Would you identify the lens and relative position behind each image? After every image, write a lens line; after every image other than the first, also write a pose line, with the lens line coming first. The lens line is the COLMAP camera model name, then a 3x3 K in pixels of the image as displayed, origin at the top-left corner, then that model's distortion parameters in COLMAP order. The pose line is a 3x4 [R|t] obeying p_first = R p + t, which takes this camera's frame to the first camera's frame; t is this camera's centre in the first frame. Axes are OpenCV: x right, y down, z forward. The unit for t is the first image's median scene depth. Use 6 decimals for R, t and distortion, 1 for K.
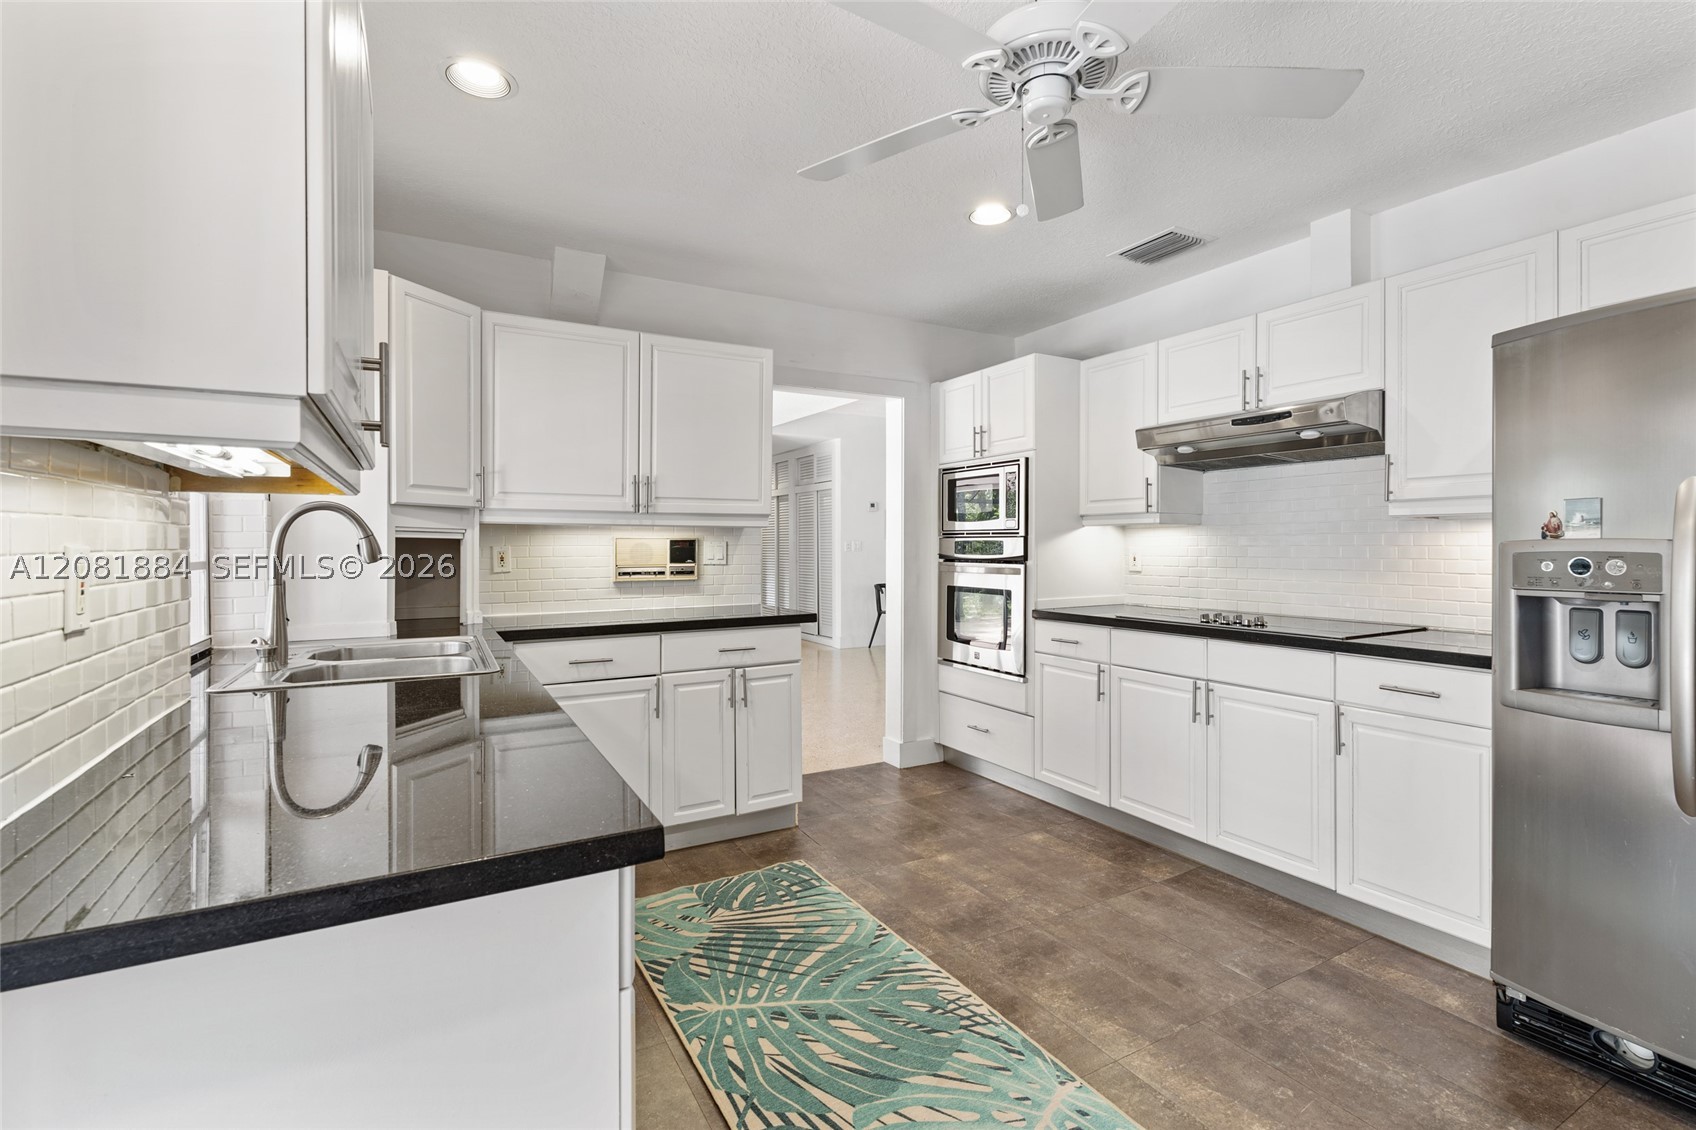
lens RADIAL K [[774.0, 0, 843.7], [0, 774.0, 560.5], [0, 0, 1]] dist [-0.000153, 0.000077]
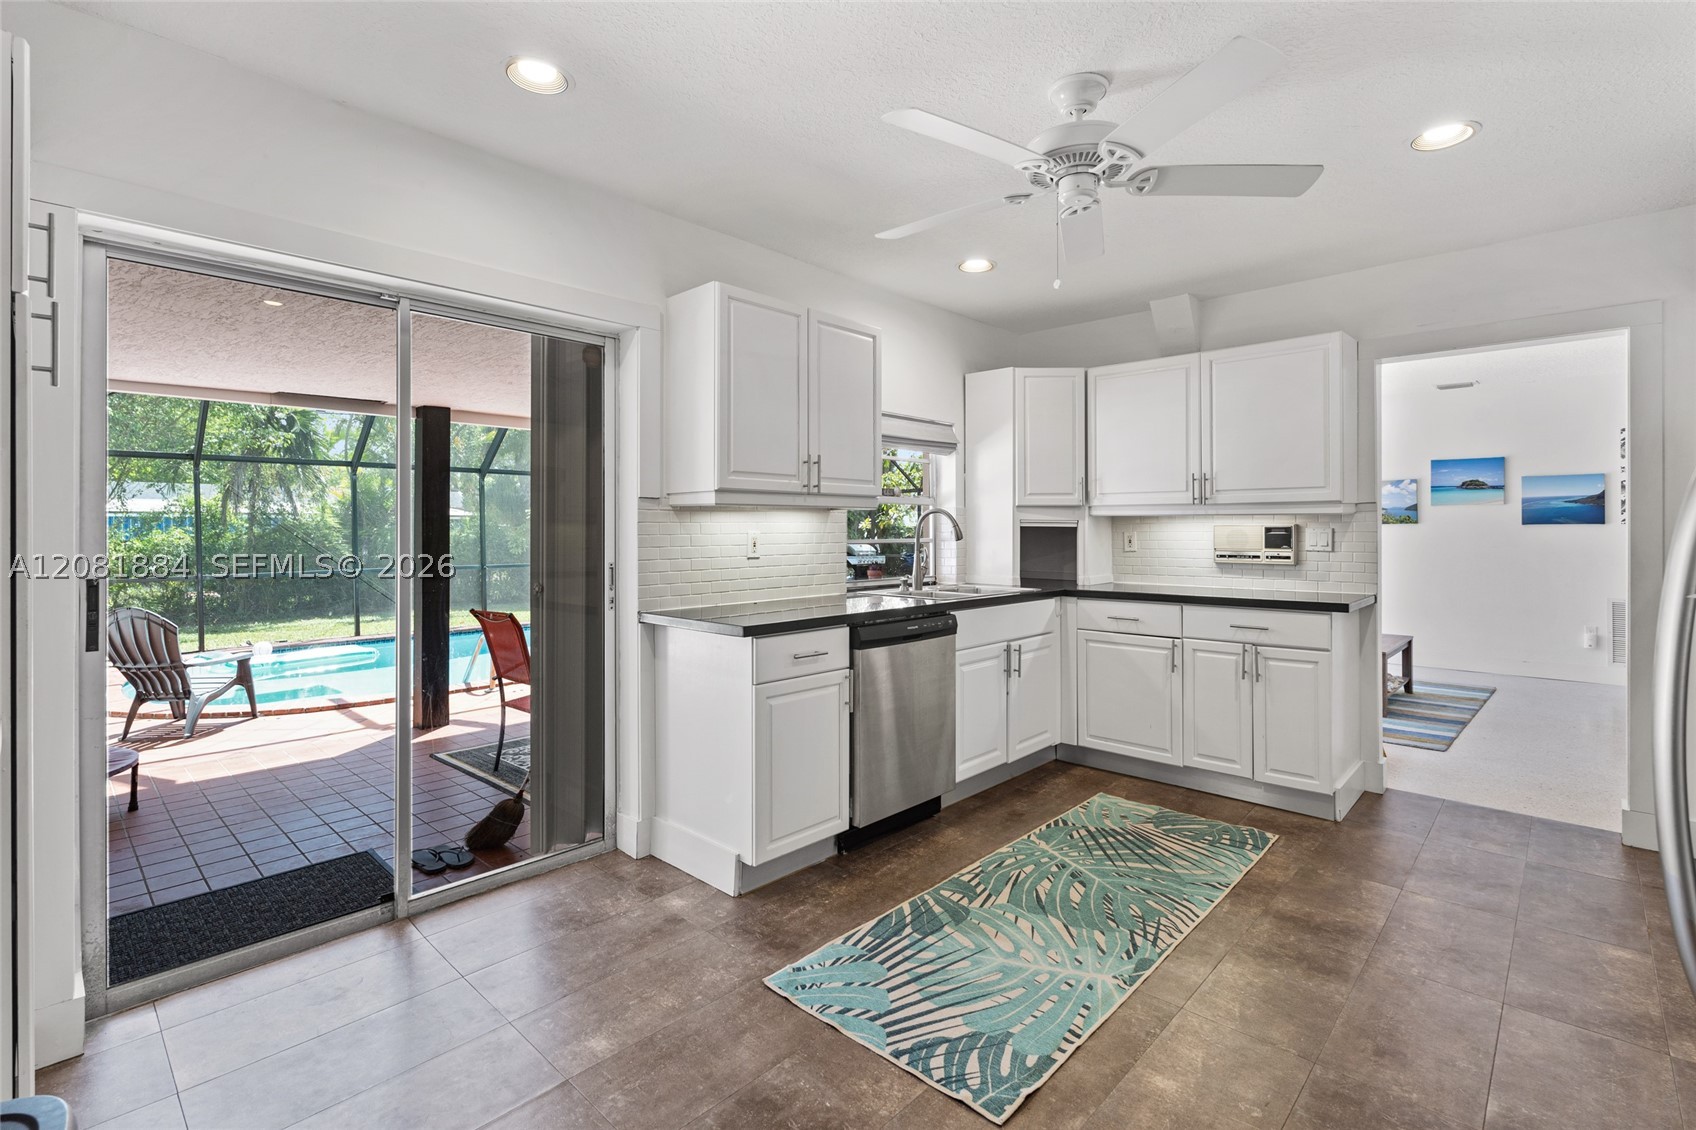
lens RADIAL K [[774.3, 0, 847.2], [0, 774.3, 545.3], [0, 0, 1]] dist [-0.000554, -0.000005]
pose [[0.298554, 0.021194, -0.954157, 0.874133], [-0.021887, 0.999643, 0.015356, -0.006454], [0.954142, 0.016299, 0.298911, 0.153191]]
